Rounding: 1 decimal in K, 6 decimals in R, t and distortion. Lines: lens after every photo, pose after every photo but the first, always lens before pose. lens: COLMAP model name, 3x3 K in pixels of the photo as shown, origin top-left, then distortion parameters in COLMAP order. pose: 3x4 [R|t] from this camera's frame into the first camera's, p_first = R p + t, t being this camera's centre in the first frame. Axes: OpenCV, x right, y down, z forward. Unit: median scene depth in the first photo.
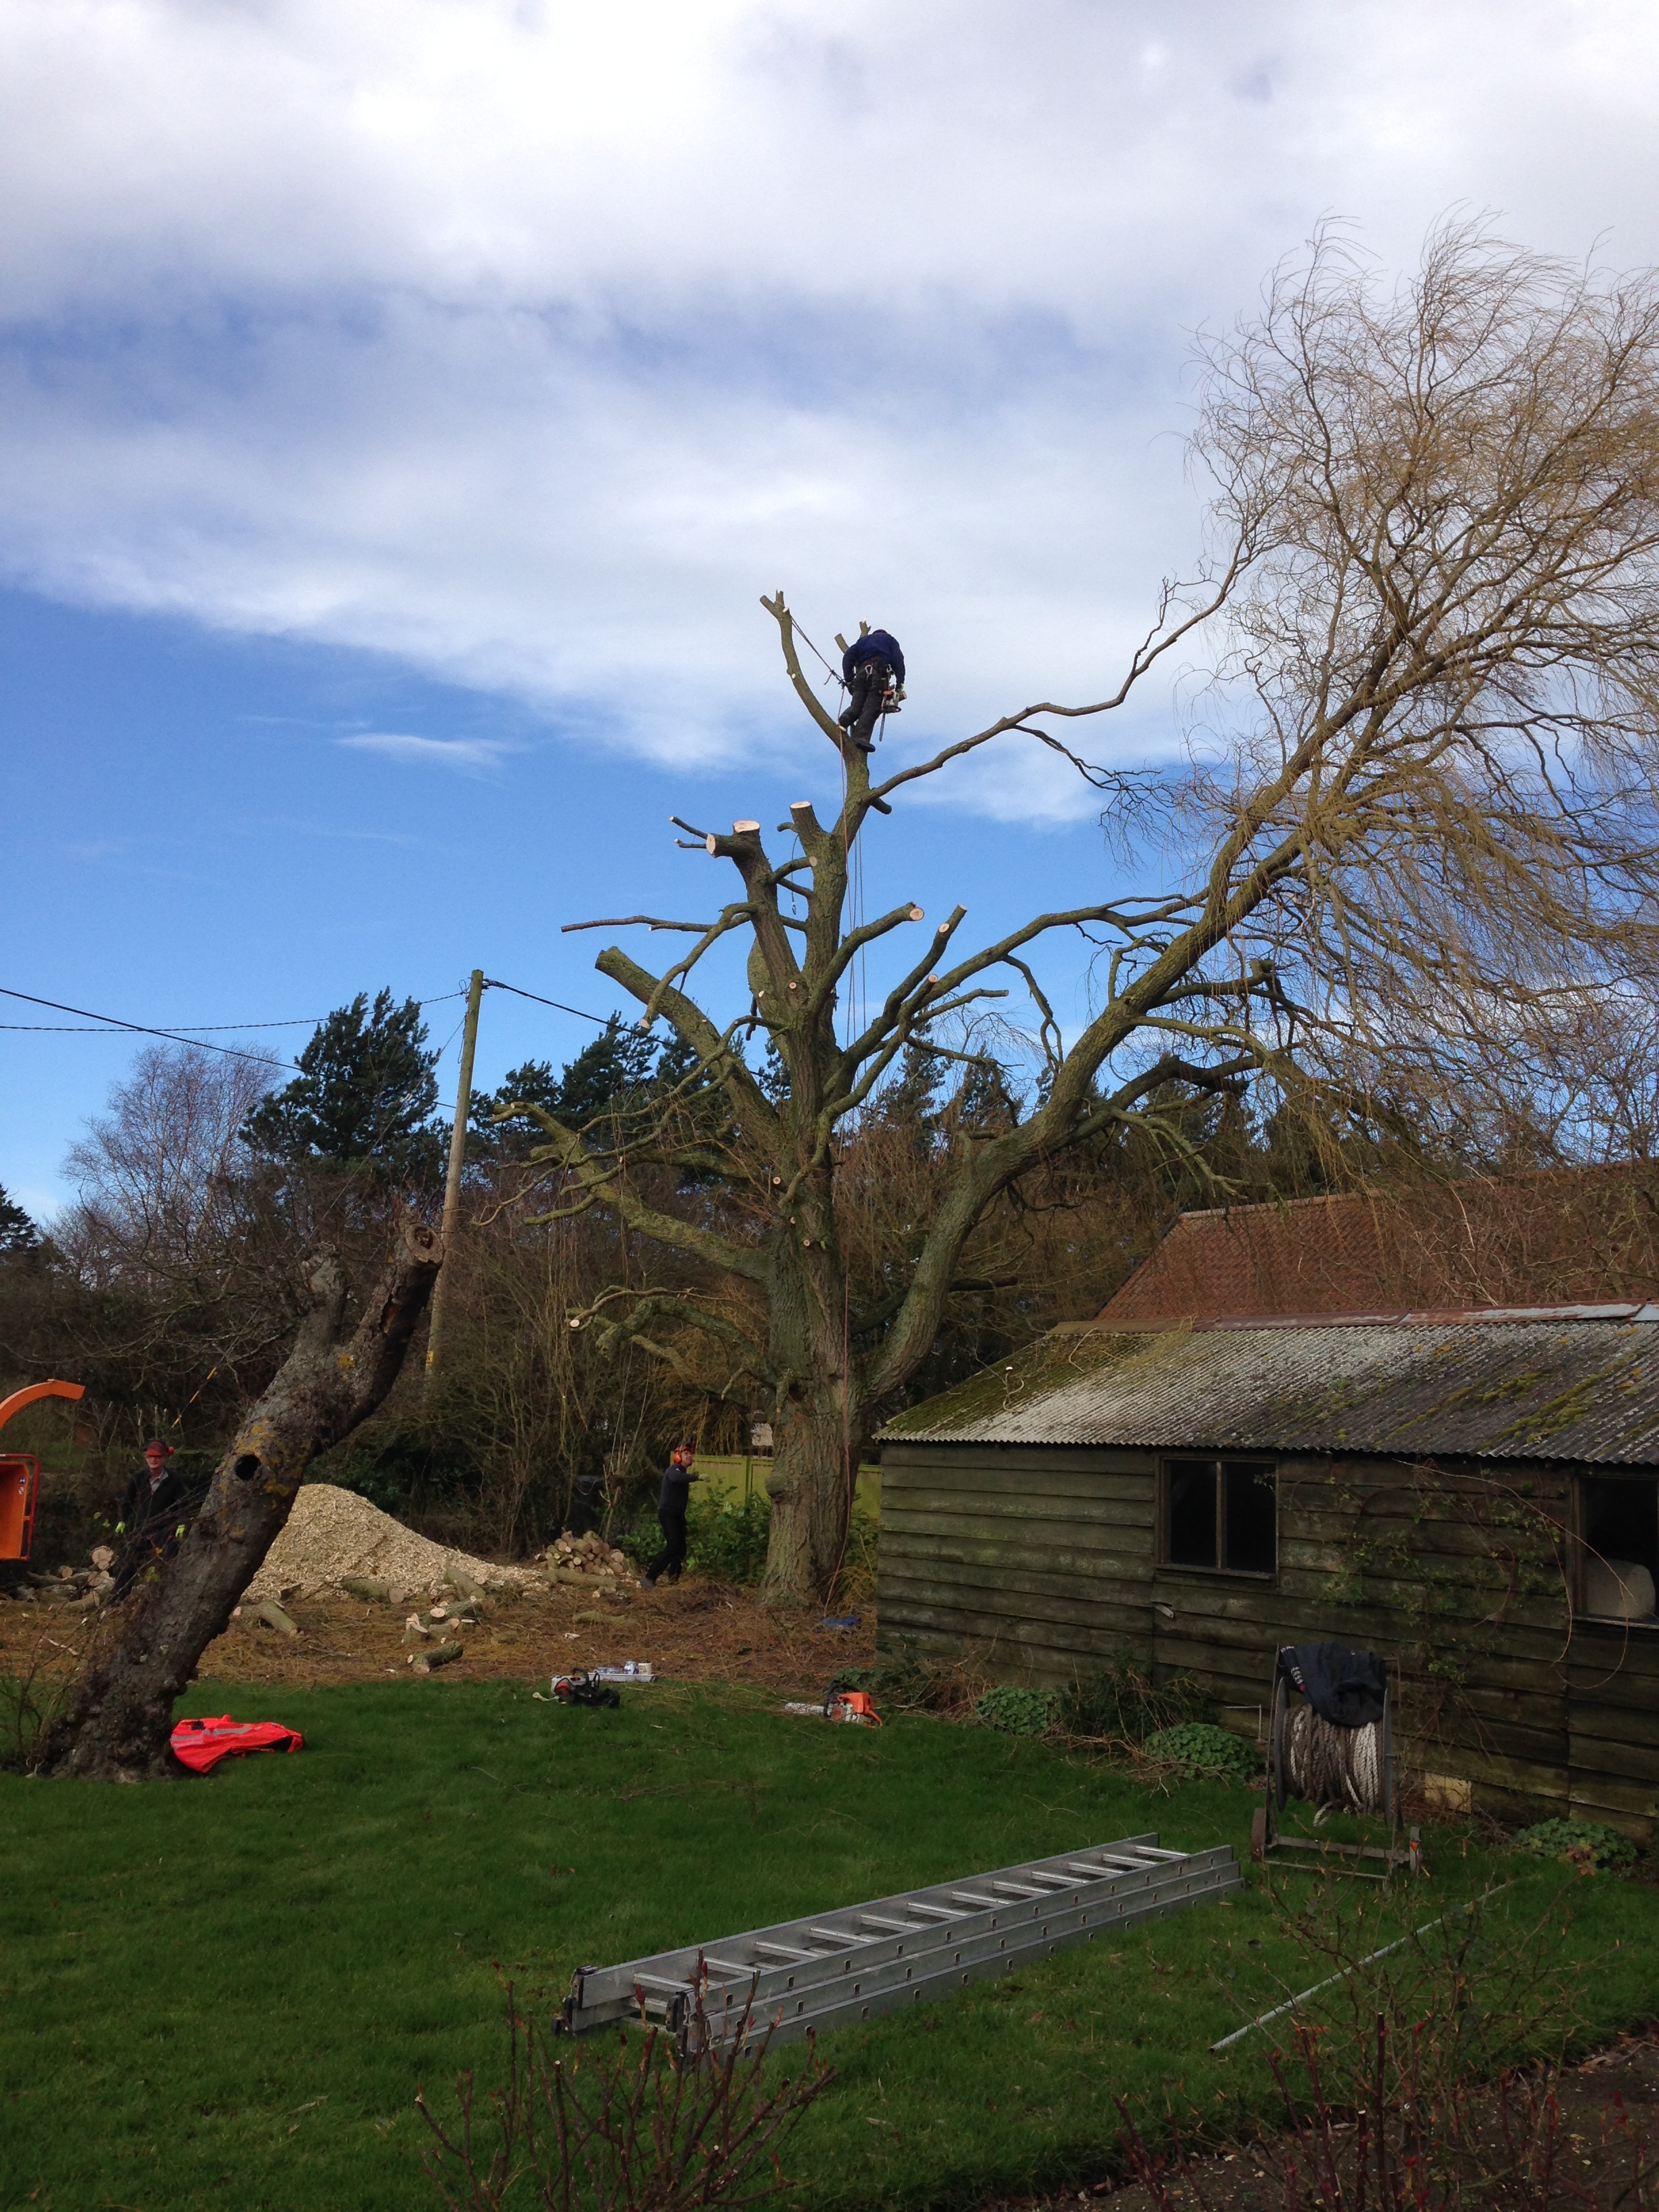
lens RADIAL K [[2103.5, 0, 842.5], [0, 2103.5, 1115.6], [0, 0, 1]] dist [0.036416, 0.000000]
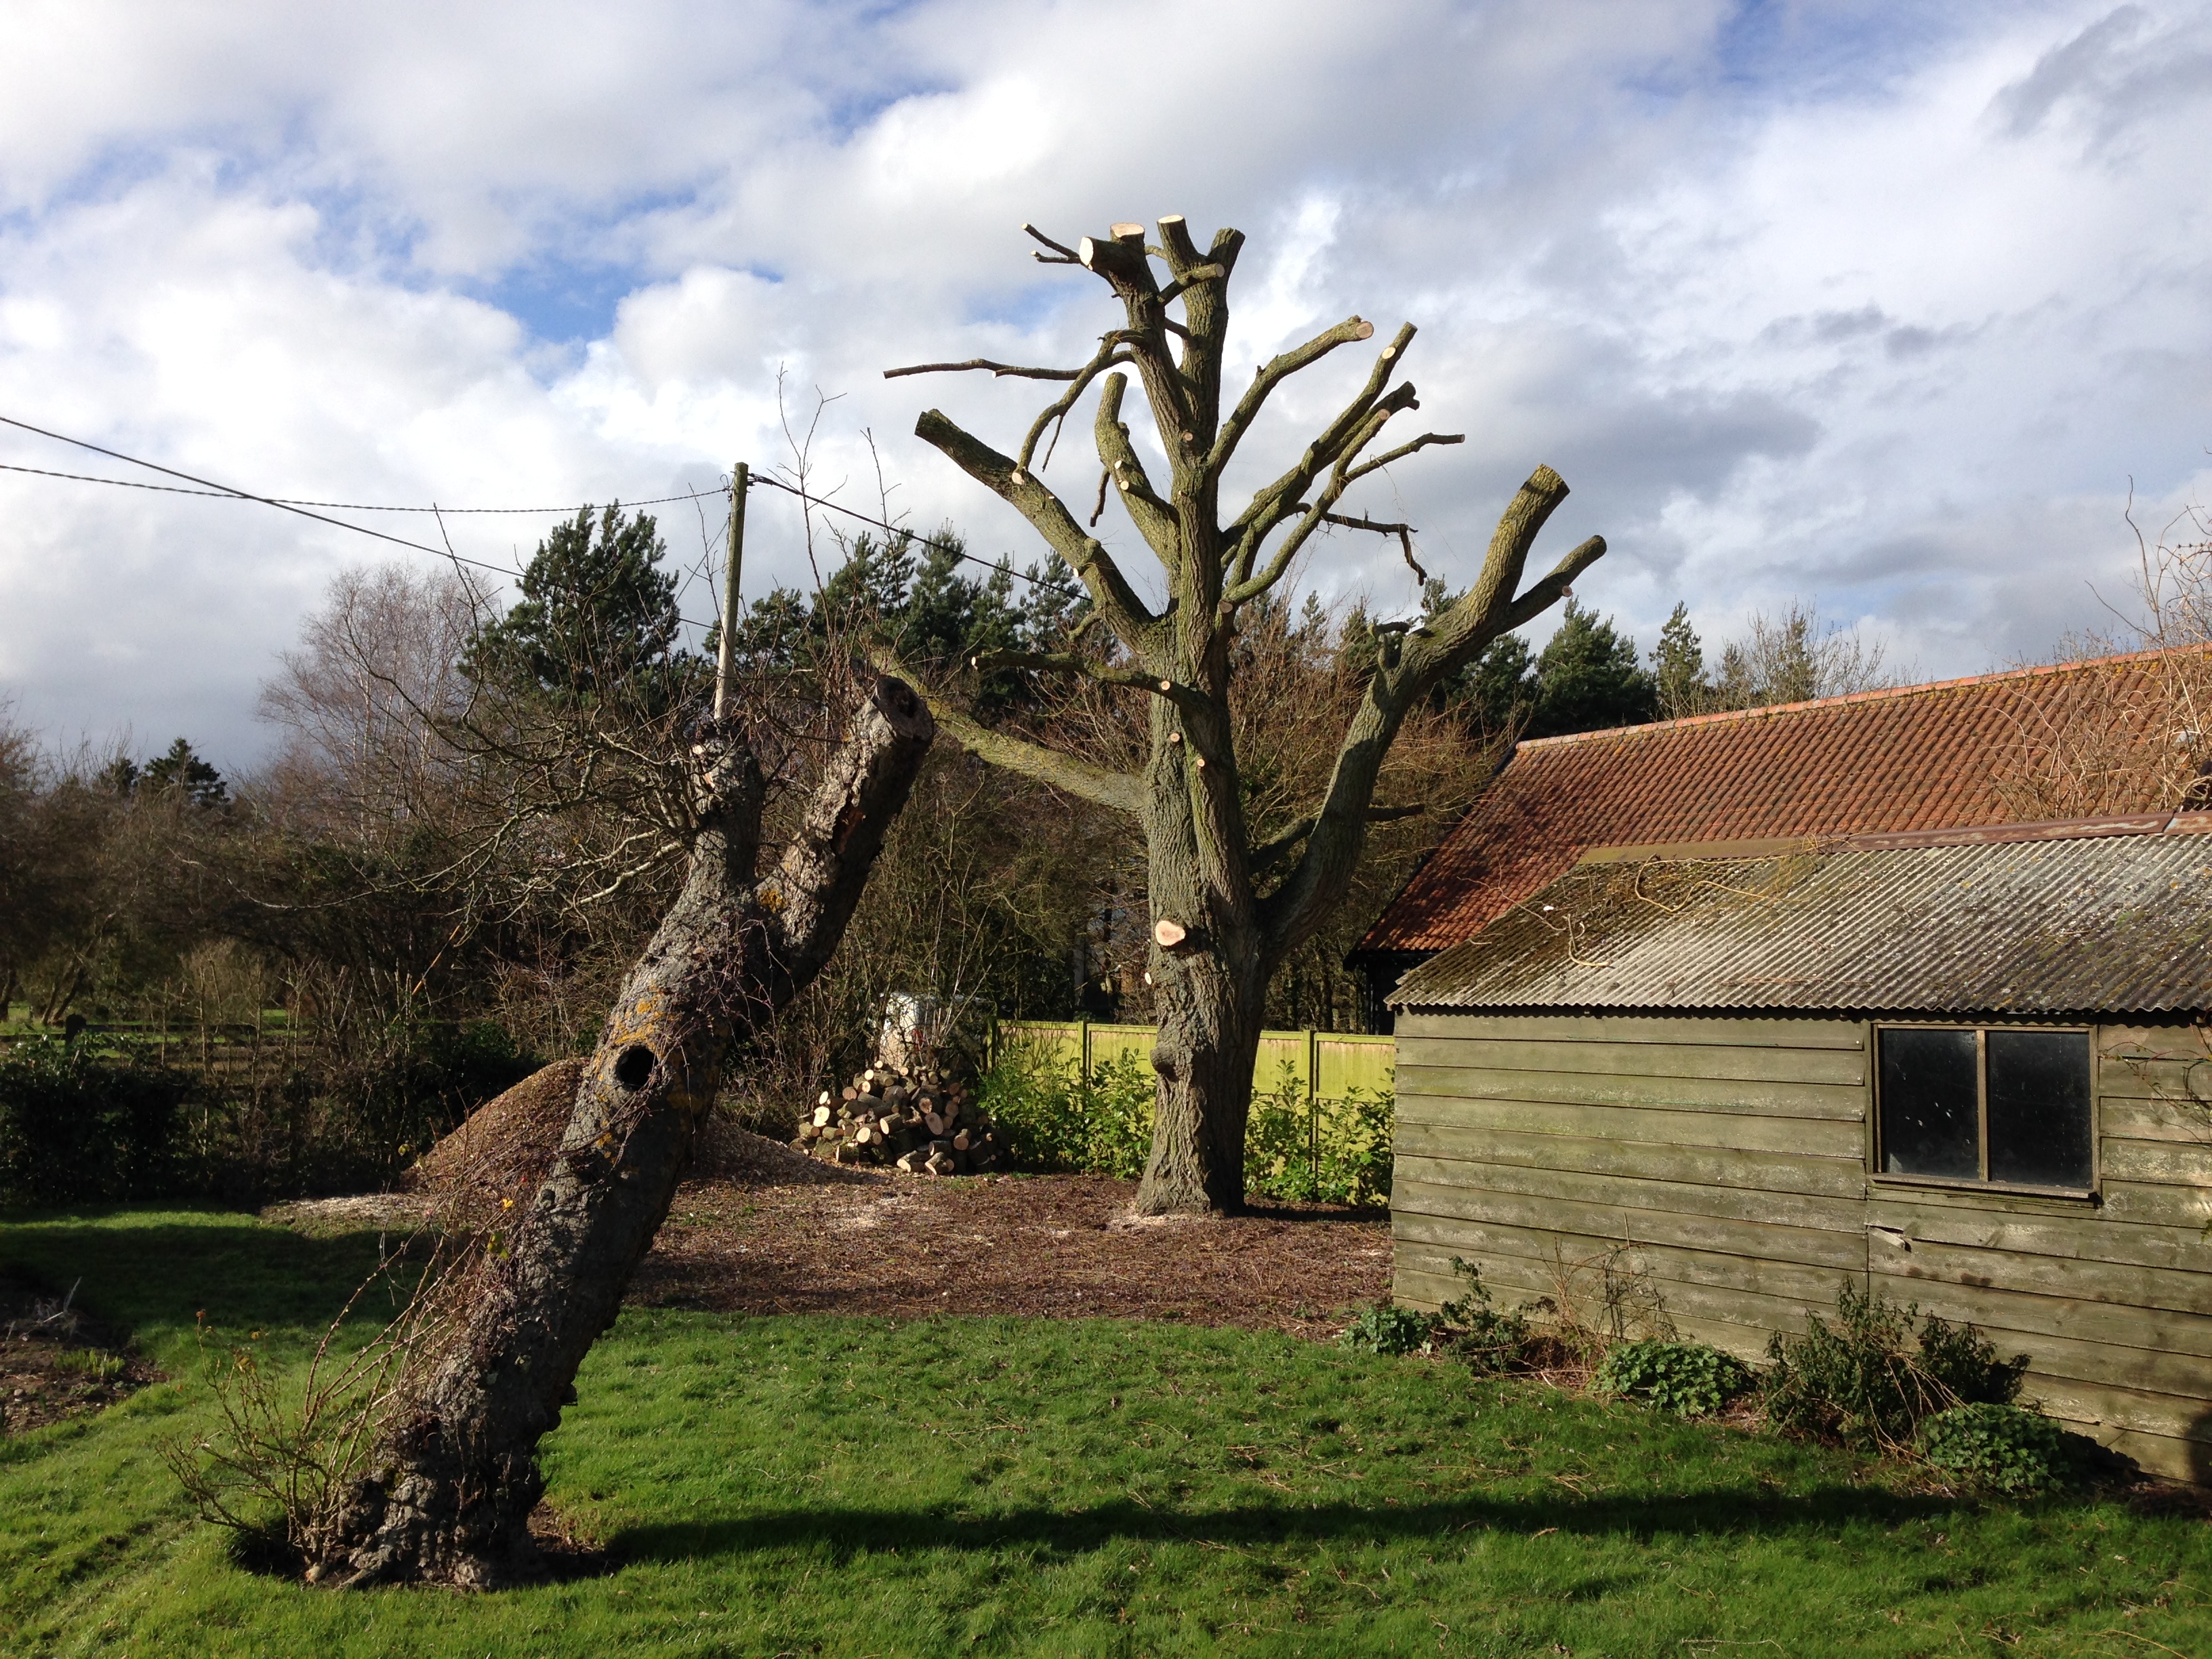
lens RADIAL K [[2103.5, 0, 1062.2], [0, 2103.5, 845.8], [0, 0, 1]] dist [0.036416, 0.000000]
pose [[0.999737, -0.015856, 0.016539, -0.092661], [0.014479, 0.996668, 0.080264, 0.029484], [-0.017757, -0.080003, 0.996636, 0.213089]]
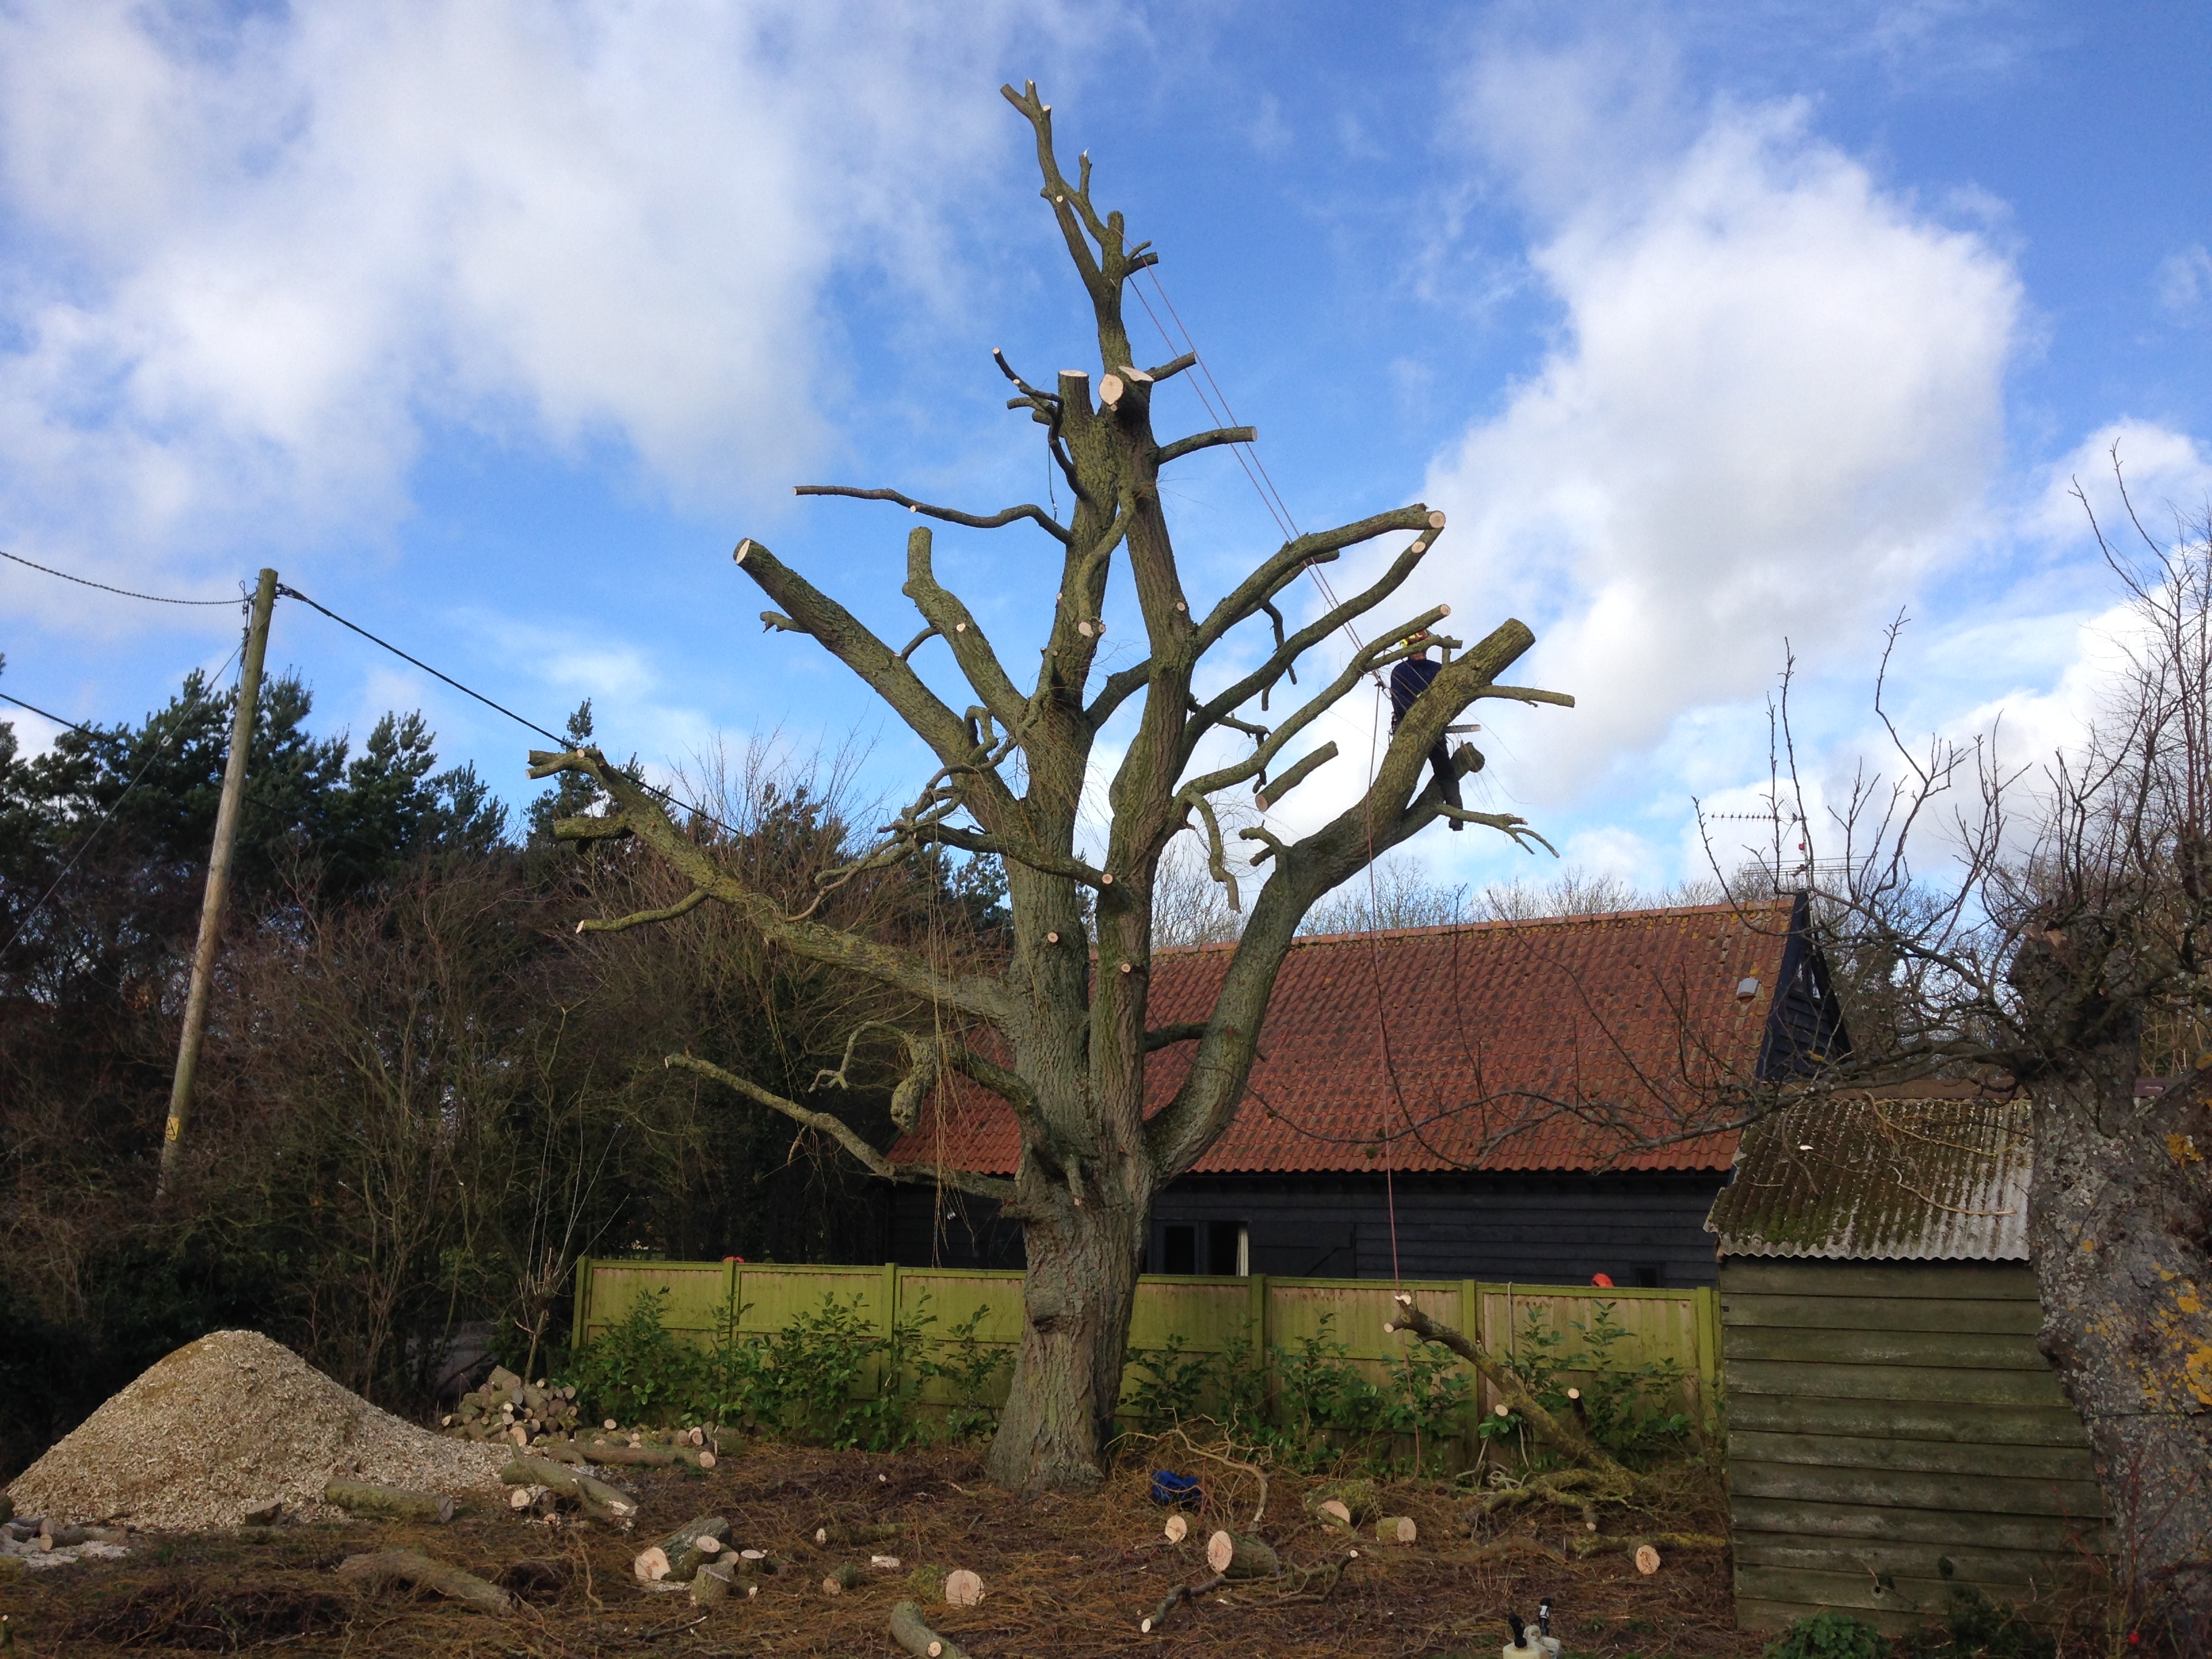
lens RADIAL K [[2103.5, 0, 1109.7], [0, 2103.5, 827.5], [0, 0, 1]] dist [0.036416, 0.000000]
pose [[0.886998, 0.065350, 0.457126, -0.393848], [-0.053998, 0.997823, -0.037870, 0.044536], [-0.458605, 0.008907, 0.888596, 0.406397]]
